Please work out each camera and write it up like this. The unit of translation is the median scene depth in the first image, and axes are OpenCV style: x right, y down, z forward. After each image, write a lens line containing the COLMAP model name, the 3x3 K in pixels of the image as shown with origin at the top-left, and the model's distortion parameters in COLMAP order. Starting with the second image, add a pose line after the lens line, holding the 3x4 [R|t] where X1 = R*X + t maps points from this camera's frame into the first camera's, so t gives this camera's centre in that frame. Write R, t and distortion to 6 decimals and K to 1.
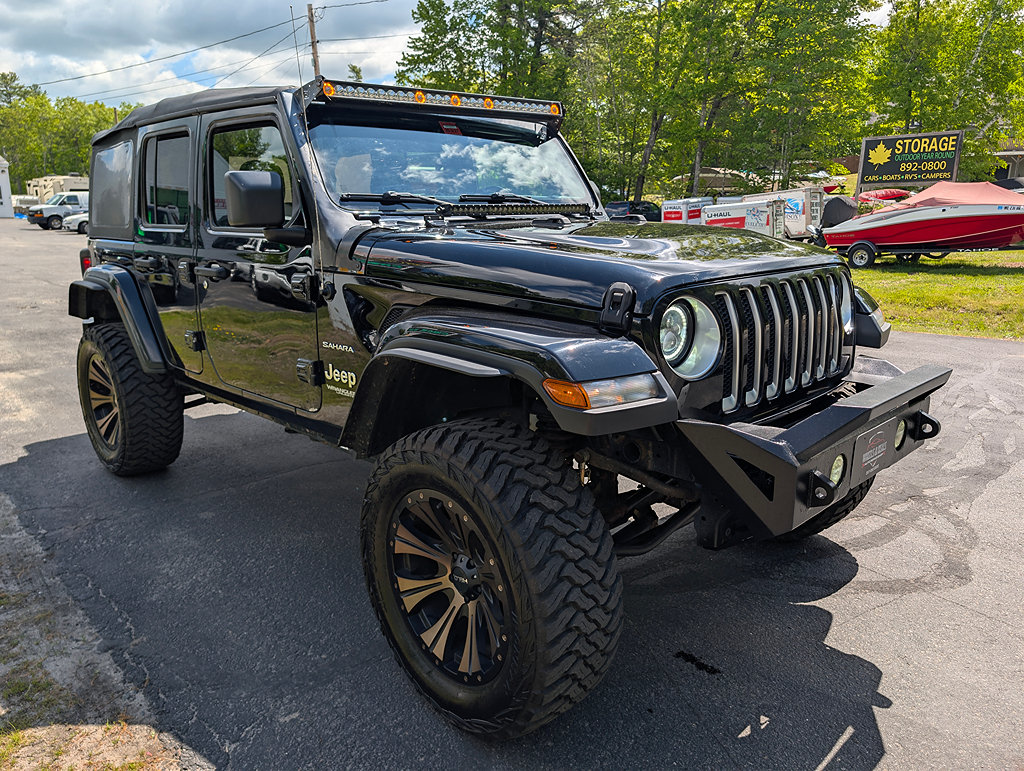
lens RADIAL K [[733.1, 0, 511.7], [0, 733.1, 386.9], [0, 0, 1]] dist [0.030408, -0.028939]
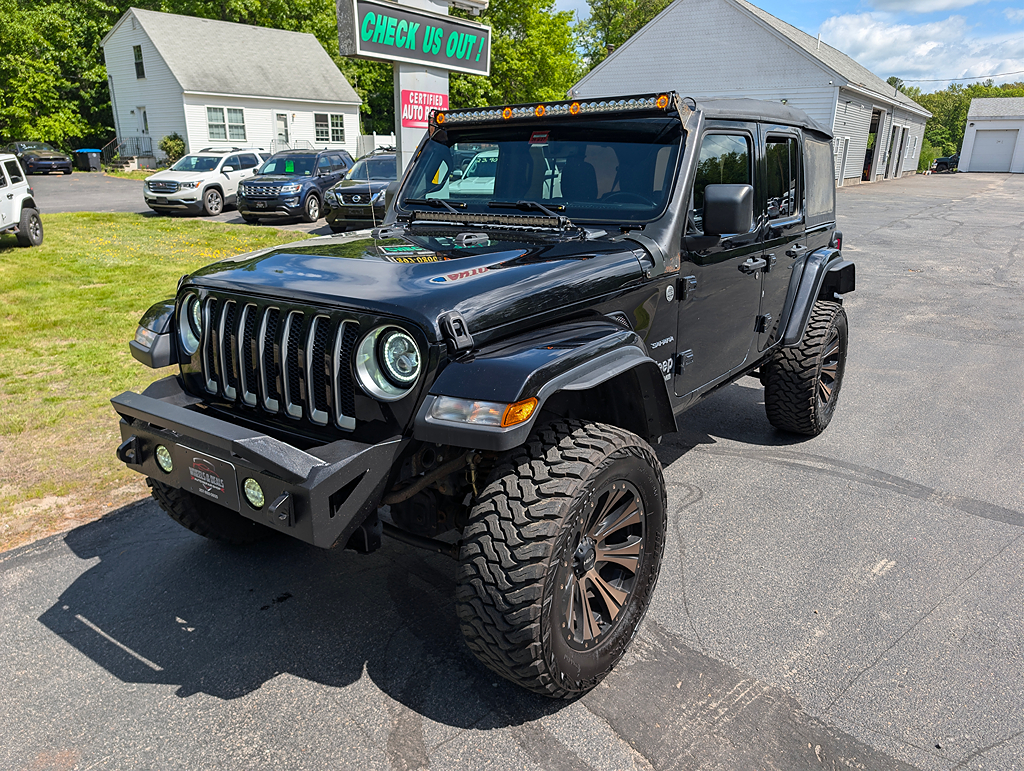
lens RADIAL K [[733.1, 0, 519.9], [0, 733.1, 387.9], [0, 0, 1]] dist [0.030408, -0.028939]
pose [[0.196130, 0.290168, -0.936662, 1.227331], [-0.232022, 0.941822, 0.243183, -0.312392], [0.952732, 0.169630, 0.252045, 0.918277]]
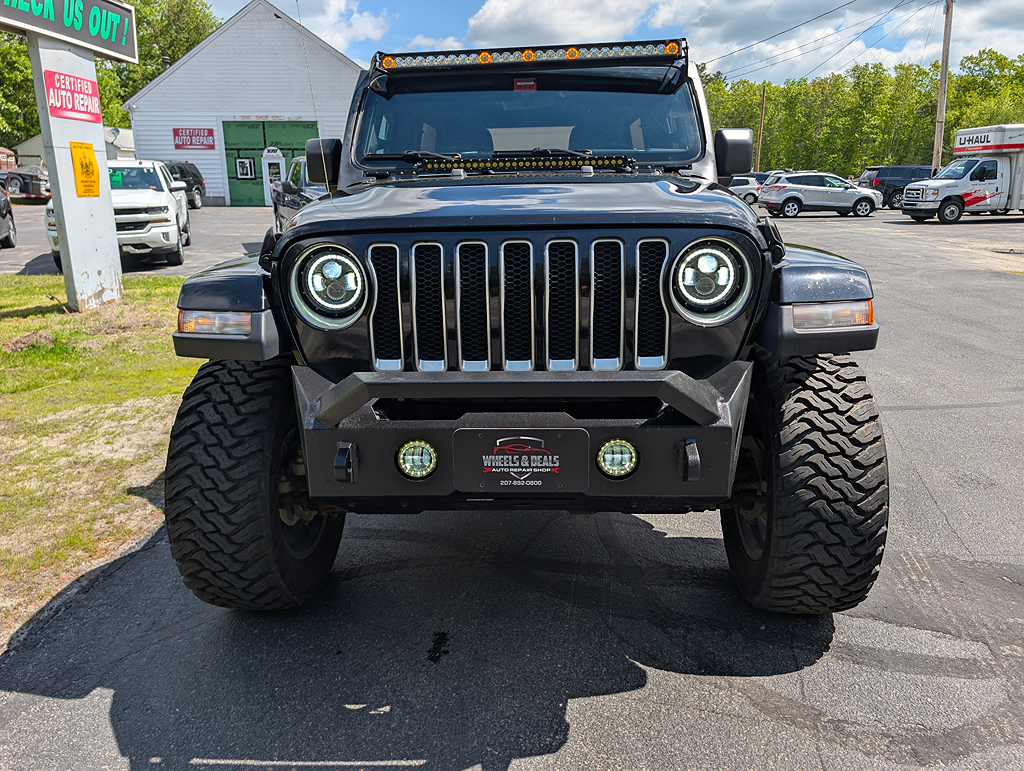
lens RADIAL K [[733.1, 0, 512.1], [0, 733.1, 389.7], [0, 0, 1]] dist [0.030408, -0.028939]
pose [[0.690292, 0.185651, -0.699307, 0.820772], [-0.158933, 0.981821, 0.103769, -0.052247], [0.705859, 0.039512, 0.707250, 0.353455]]
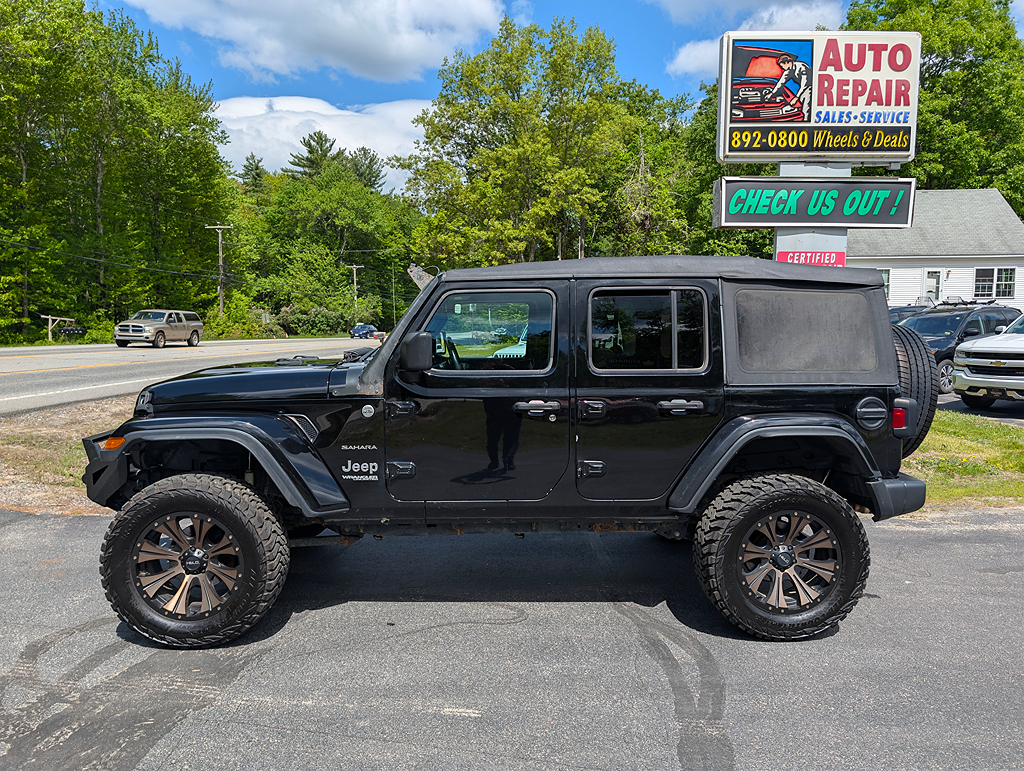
lens RADIAL K [[733.1, 0, 518.1], [0, 733.1, 387.9], [0, 0, 1]] dist [0.030408, -0.028939]
pose [[-0.650388, 0.073500, -0.756038, 1.089837], [-0.173807, 0.954503, 0.242312, -0.677741], [0.739451, 0.289001, -0.608022, 2.479885]]
